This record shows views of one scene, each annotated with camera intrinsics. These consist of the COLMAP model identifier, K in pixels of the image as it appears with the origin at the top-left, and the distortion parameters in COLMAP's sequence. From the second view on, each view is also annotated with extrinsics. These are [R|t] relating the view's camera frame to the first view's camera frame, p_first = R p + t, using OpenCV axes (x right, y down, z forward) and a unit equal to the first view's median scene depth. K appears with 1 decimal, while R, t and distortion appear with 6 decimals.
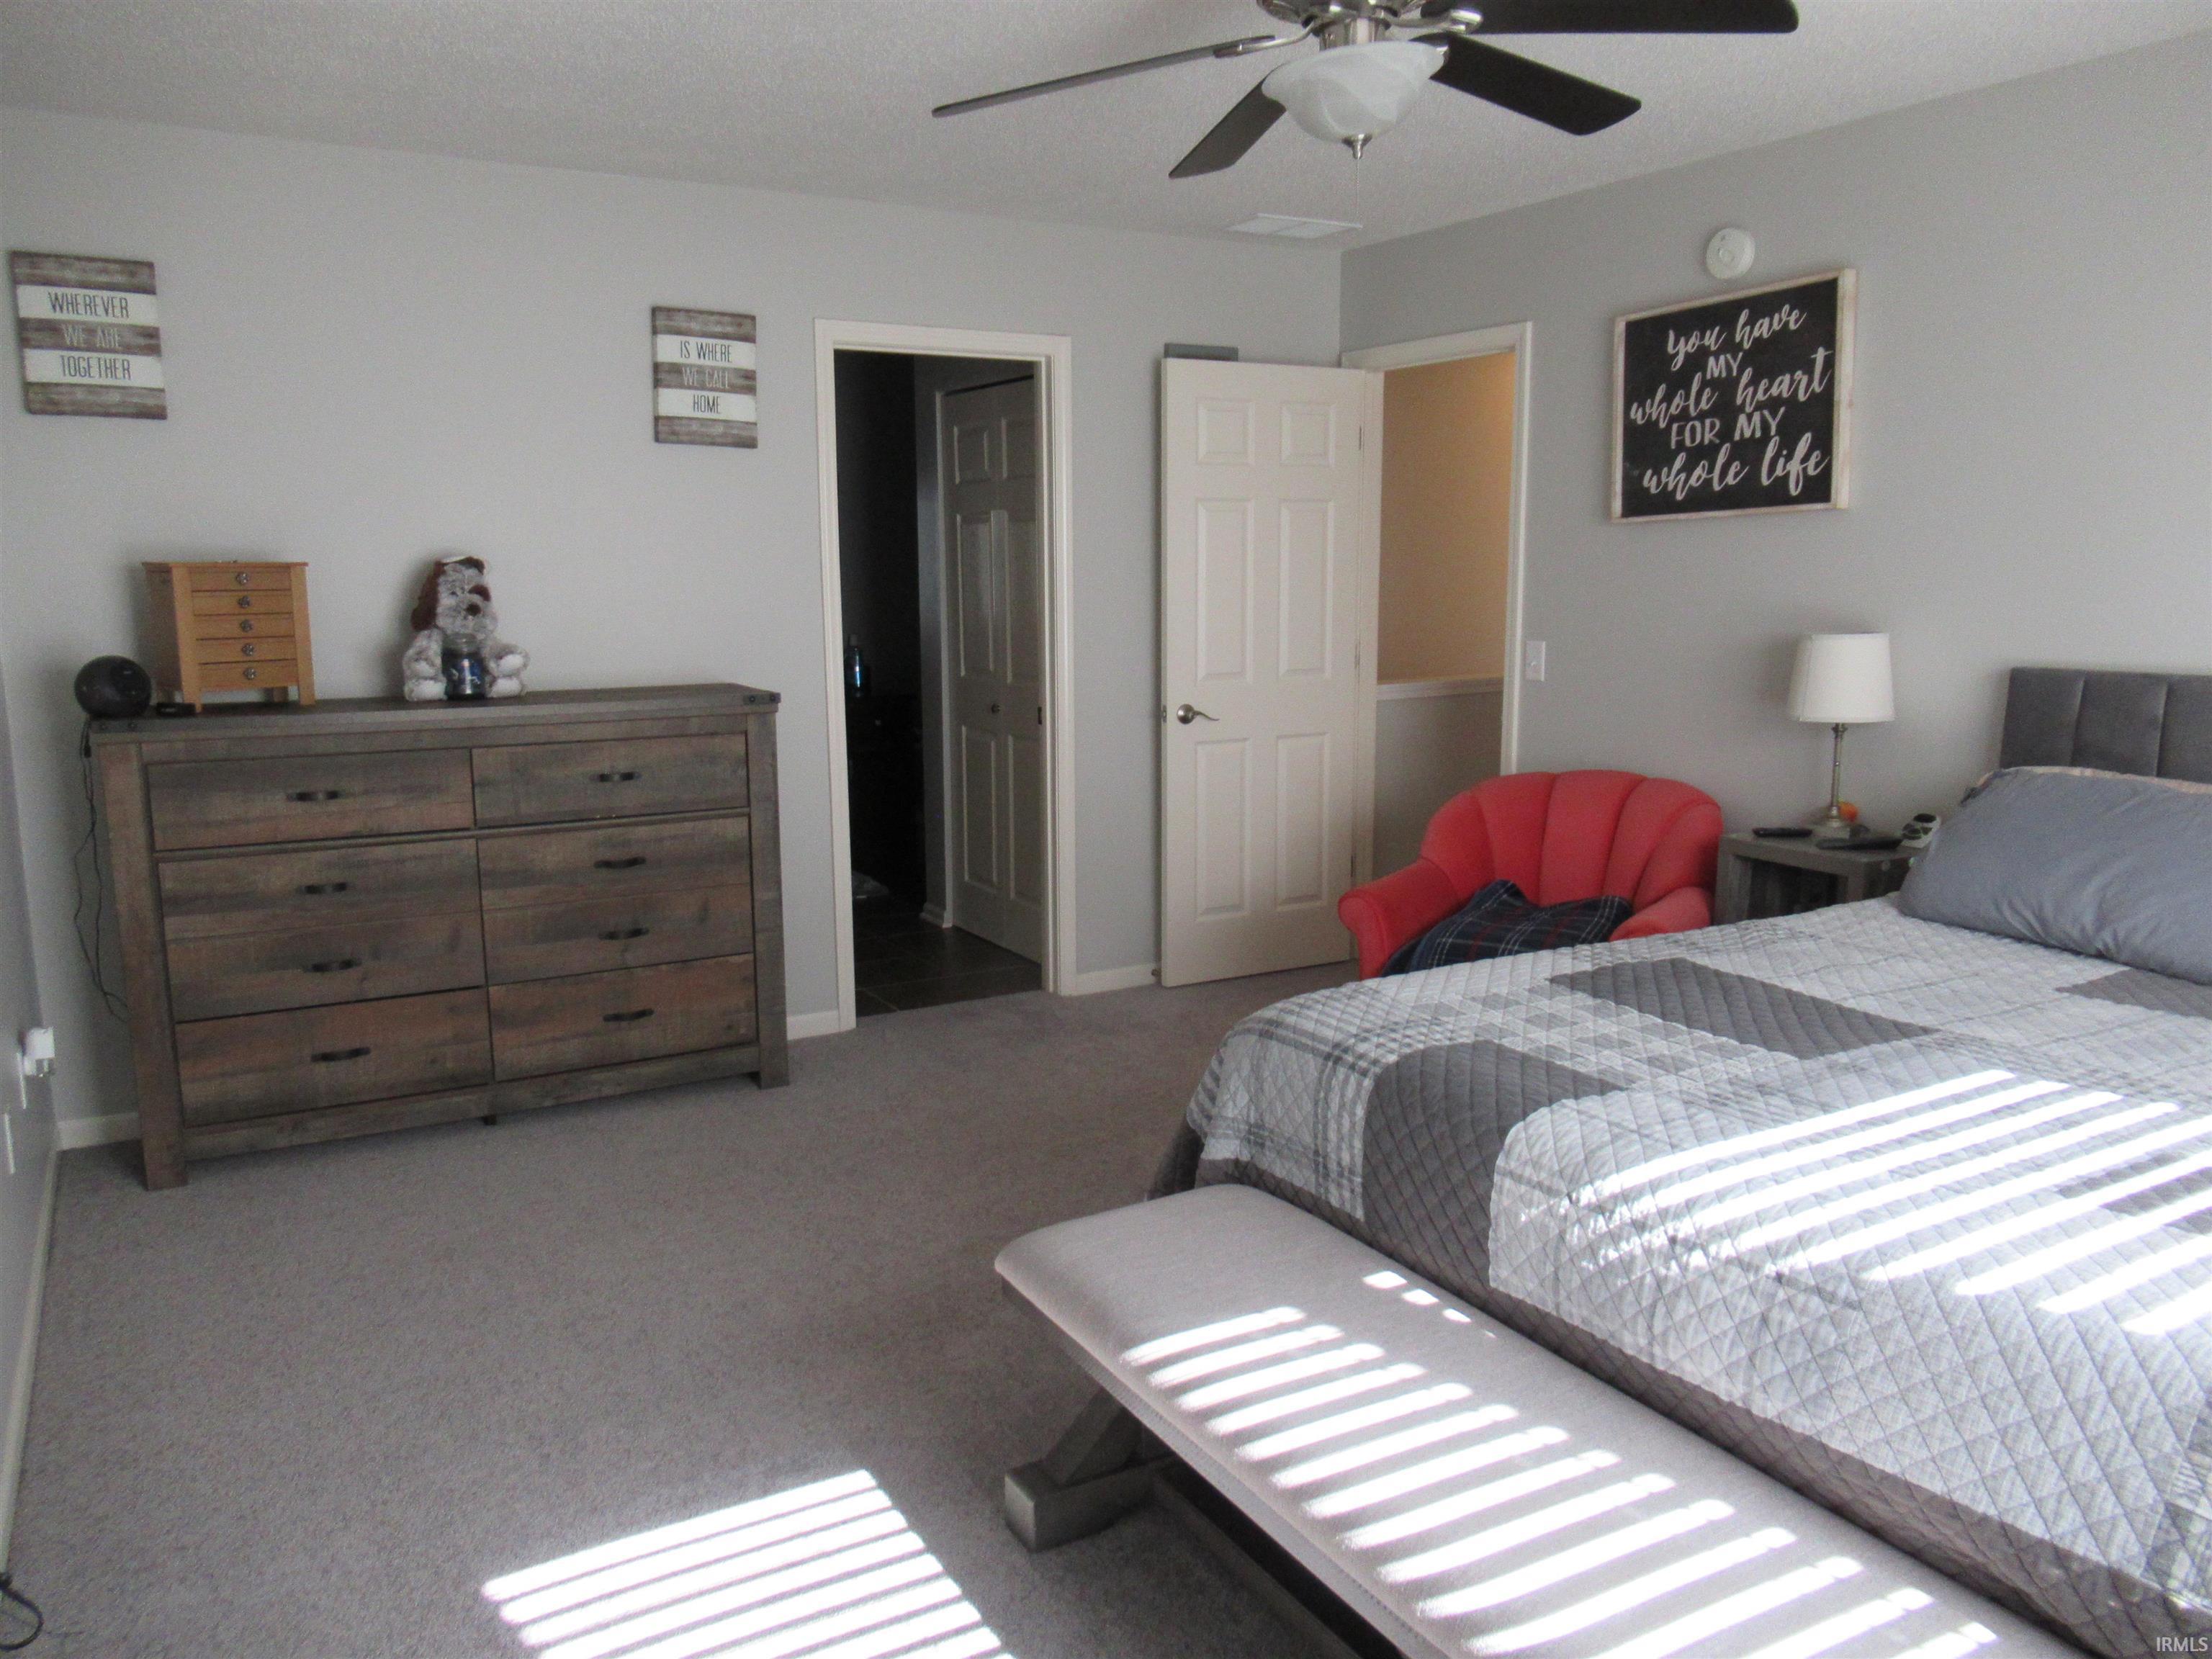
lens RADIAL K [[1617.2, 0, 1103.7], [0, 1617.2, 842.6], [0, 0, 1]] dist [-0.021611, 0.011283]
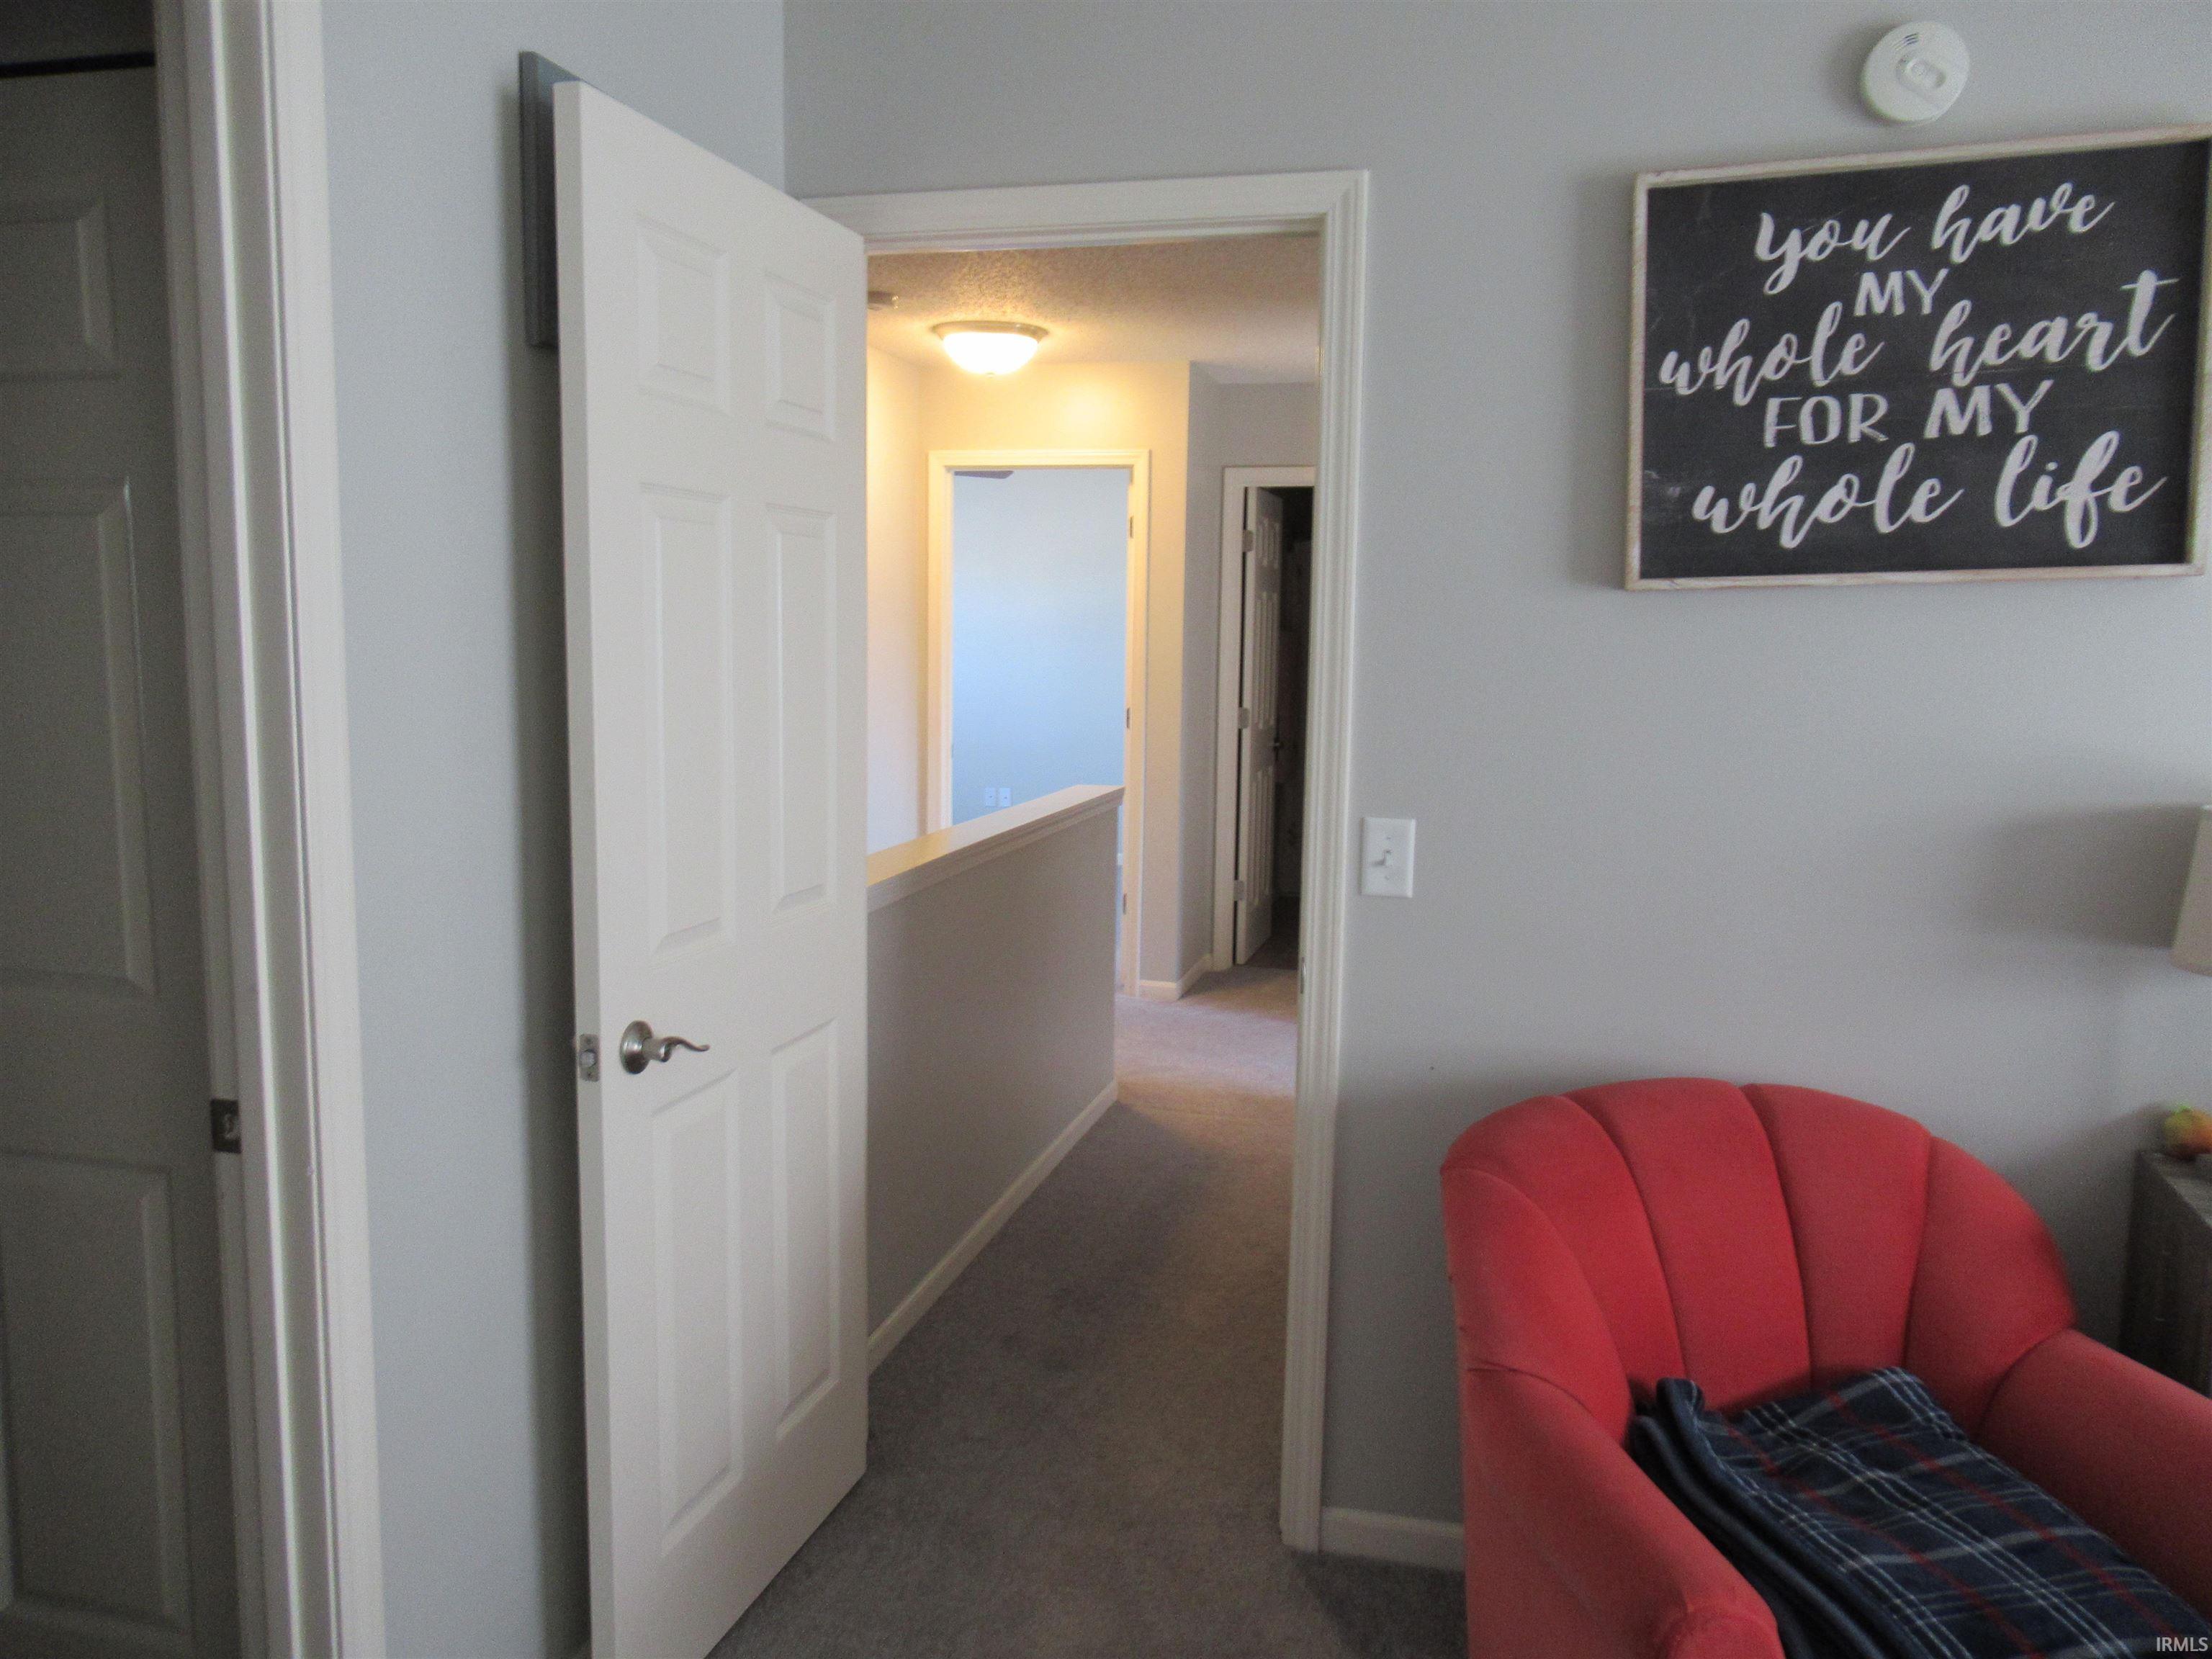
lens RADIAL K [[1617.2, 0, 1103.7], [0, 1617.2, 842.6], [0, 0, 1]] dist [-0.021611, 0.011283]
pose [[0.712255, -0.068711, 0.698550, -0.166144], [0.102892, 0.994667, -0.007074, -0.142178], [-0.694339, 0.076913, 0.715527, 0.814428]]
